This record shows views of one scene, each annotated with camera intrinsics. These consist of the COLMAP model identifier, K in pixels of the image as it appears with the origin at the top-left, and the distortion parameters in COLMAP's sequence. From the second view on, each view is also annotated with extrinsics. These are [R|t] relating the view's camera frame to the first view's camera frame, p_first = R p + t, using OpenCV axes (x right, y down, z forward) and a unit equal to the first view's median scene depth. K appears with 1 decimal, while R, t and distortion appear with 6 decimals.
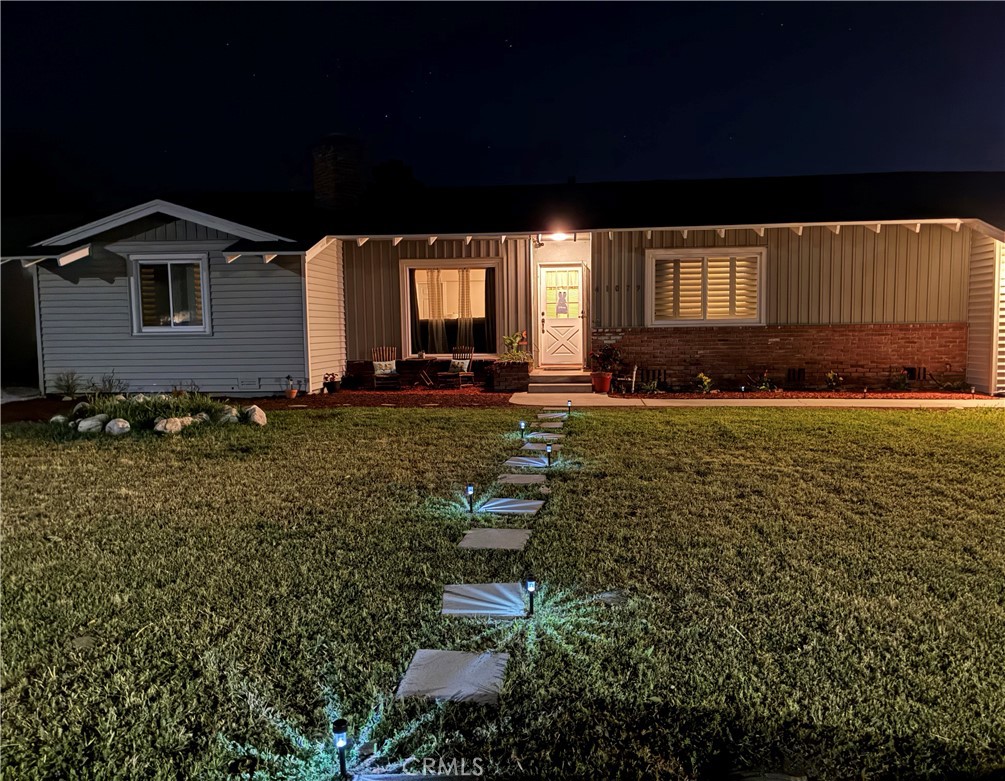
lens RADIAL K [[776.8, 0, 521.0], [0, 776.8, 392.8], [0, 0, 1]] dist [0.010969, 0.001214]
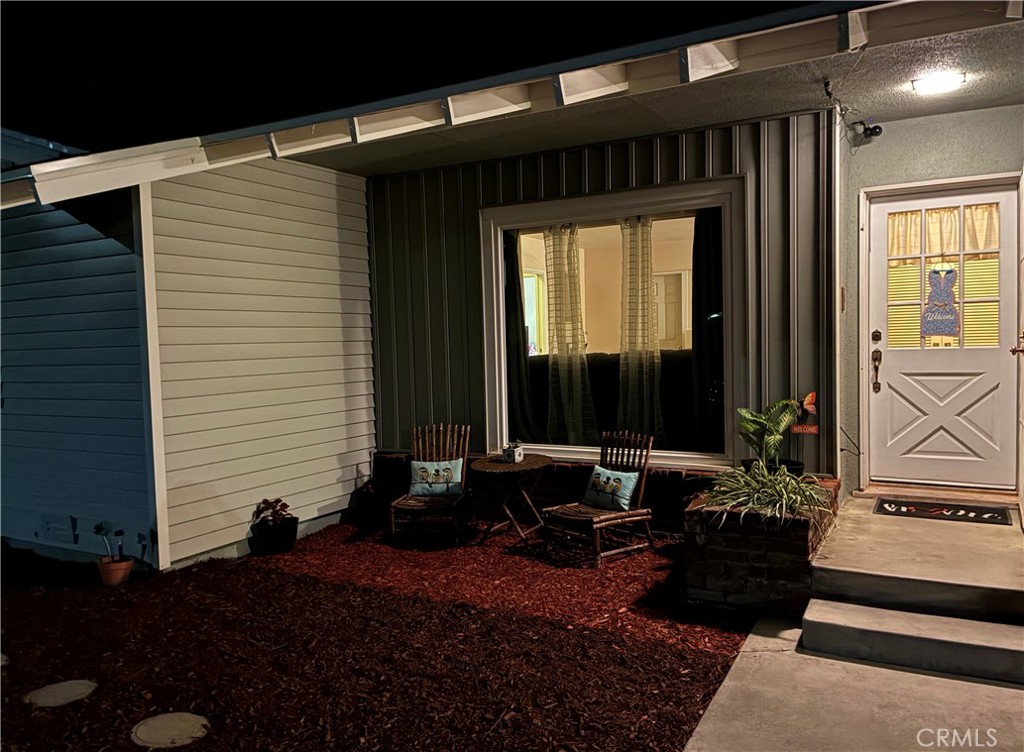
lens RADIAL K [[769.7, 0, 512.0], [0, 769.7, 376.0], [0, 0, 1]] dist [0.042623, 0.000102]
pose [[0.909243, 0.010609, -0.416132, 0.028433], [-0.021387, 0.999545, -0.021248, -0.083323], [0.415717, 0.028219, 0.909056, 0.704773]]
